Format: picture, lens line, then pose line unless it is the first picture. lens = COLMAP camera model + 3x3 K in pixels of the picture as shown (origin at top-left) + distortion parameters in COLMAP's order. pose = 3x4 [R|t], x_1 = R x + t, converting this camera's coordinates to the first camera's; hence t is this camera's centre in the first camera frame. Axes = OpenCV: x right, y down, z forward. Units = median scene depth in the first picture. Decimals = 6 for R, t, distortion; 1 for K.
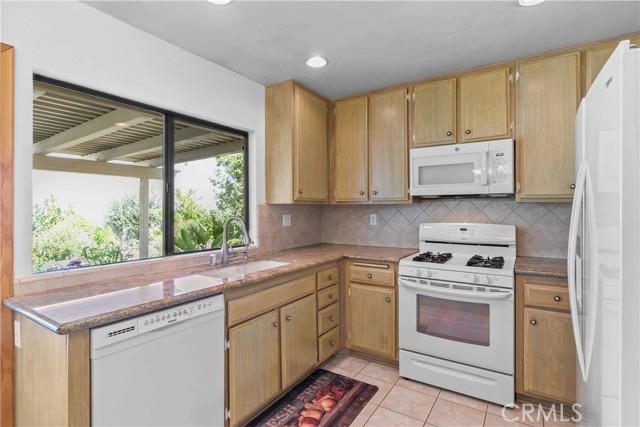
lens RADIAL K [[331.7, 0, 315.4], [0, 331.7, 211.5], [0, 0, 1]] dist [-0.001040, -0.000131]
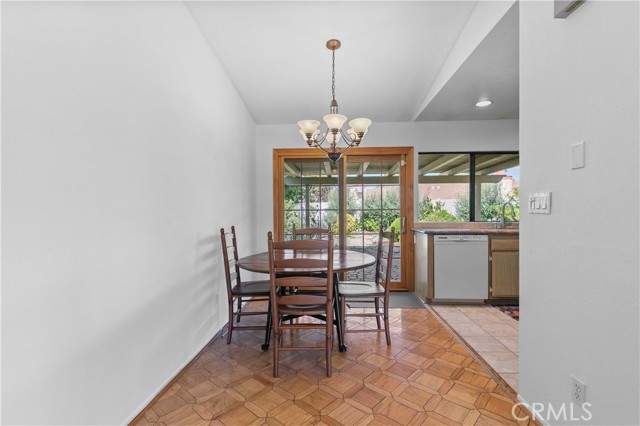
lens RADIAL K [[291.9, 0, 318.9], [0, 291.9, 212.1], [0, 0, 1]] dist [-0.006588, -0.000605]
pose [[0.512325, 0.003653, -0.858784, 0.669277], [-0.000165, 0.999991, 0.004156, 0.071295], [0.858792, -0.001988, 0.512321, -0.796451]]
